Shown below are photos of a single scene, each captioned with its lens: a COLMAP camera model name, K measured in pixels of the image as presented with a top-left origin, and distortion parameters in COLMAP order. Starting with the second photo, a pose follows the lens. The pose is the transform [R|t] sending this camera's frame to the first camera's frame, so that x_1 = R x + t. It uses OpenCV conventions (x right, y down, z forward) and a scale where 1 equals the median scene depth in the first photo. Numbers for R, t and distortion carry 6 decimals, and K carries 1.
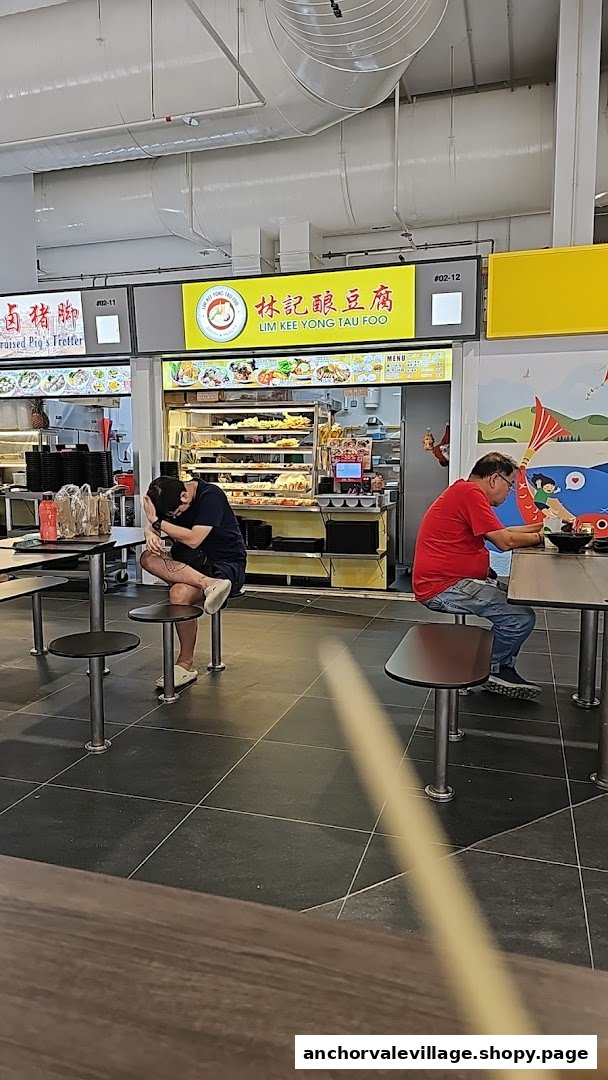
lens RADIAL K [[737.8, 0, 307.3], [0, 737.8, 555.3], [0, 0, 1]] dist [0.089223, -0.116675]
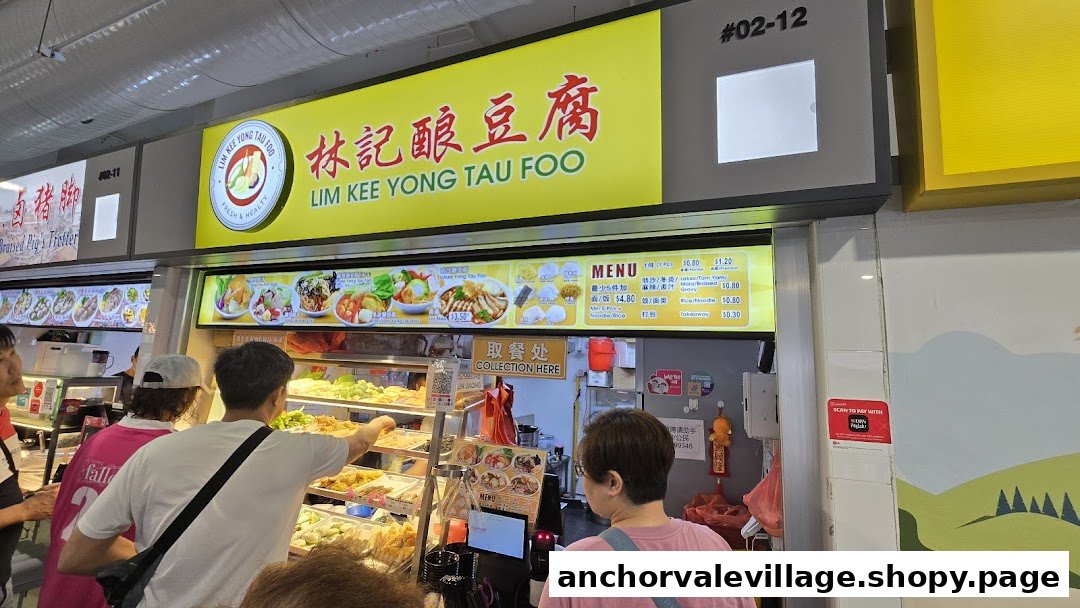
lens RADIAL K [[448.7, 0, 540.1], [0, 448.7, 296.3], [0, 0, 1]] dist [-0.001010, -0.000192]
pose [[0.993497, 0.032852, -0.109013, 0.104339], [-0.062050, 0.959012, -0.276487, -0.178307], [0.095461, 0.281453, 0.954815, 0.751460]]
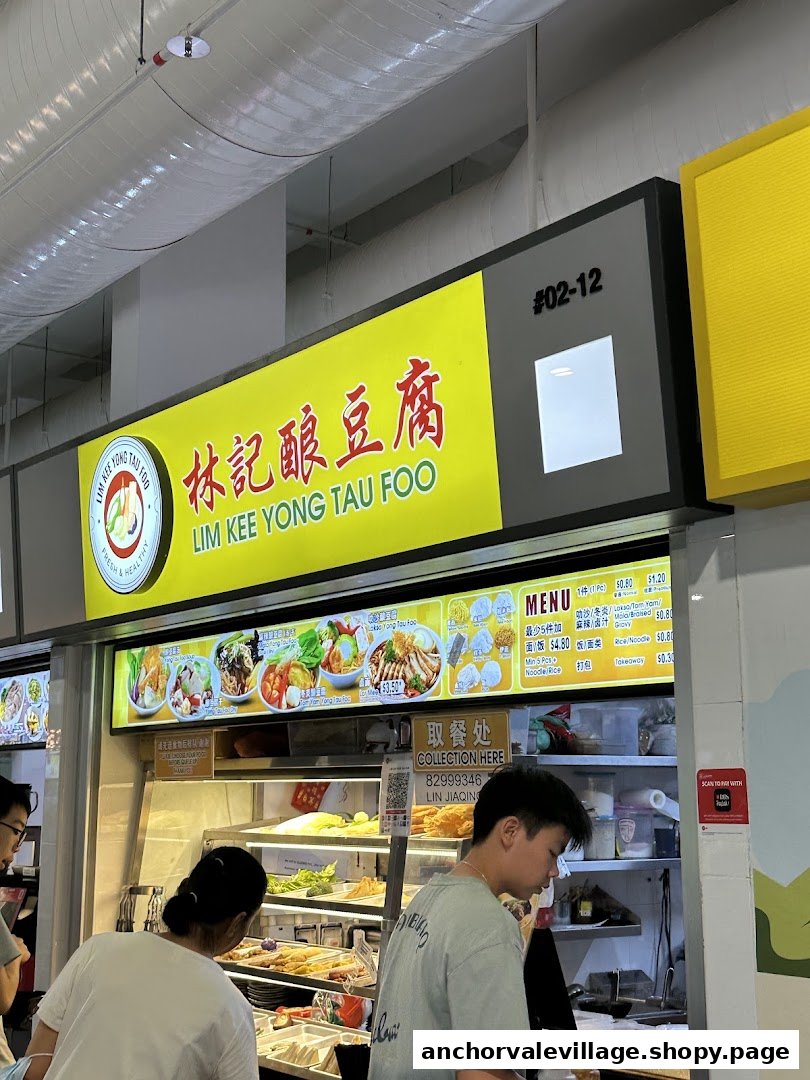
lens RADIAL K [[1527.4, 0, 405.0], [0, 1527.4, 540.0], [0, 0, 1]] dist [0.192441, 0.010585]
pose [[0.799587, -0.097787, -0.592535, 0.397240], [-0.075281, 0.962551, -0.260438, -0.136715], [0.595813, 0.252850, 0.762282, 0.533048]]
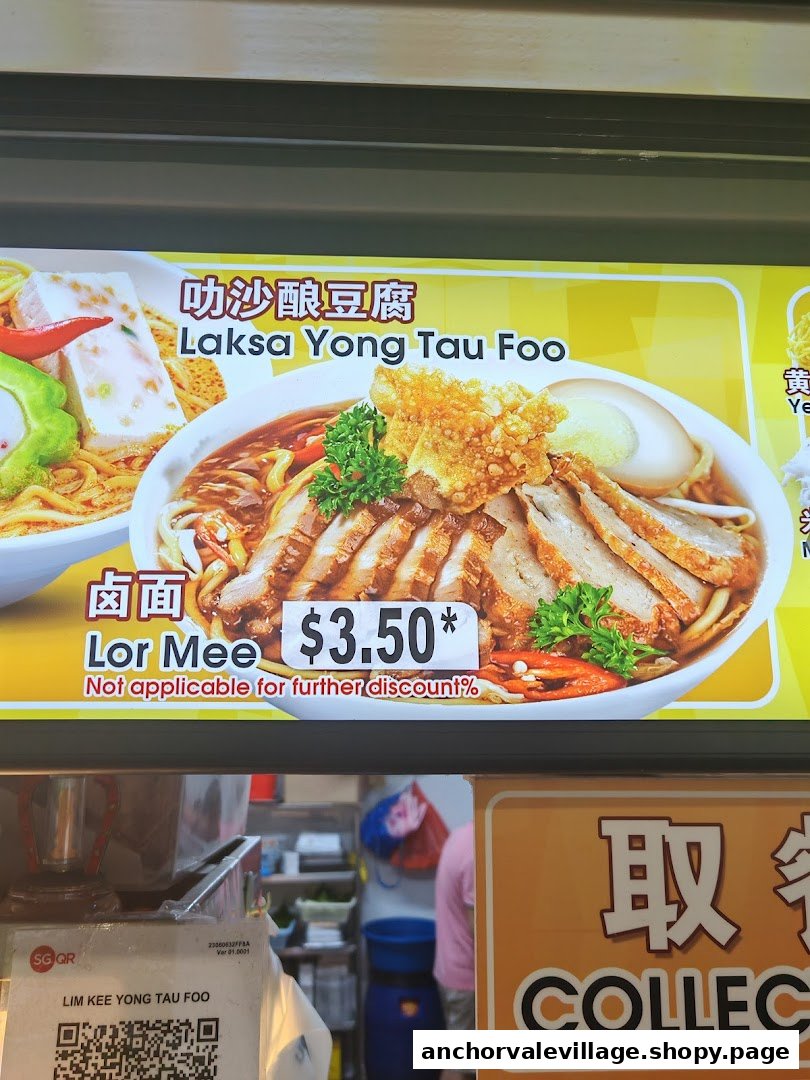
lens RADIAL K [[814.9, 0, 405.0], [0, 814.9, 540.0], [0, 0, 1]] dist [-0.007371, -0.002105]
pose [[0.940640, 0.073654, 0.331319, 0.007814], [0.042326, 0.943095, -0.329820, -0.224175], [-0.336757, 0.324265, 0.883995, 0.948022]]
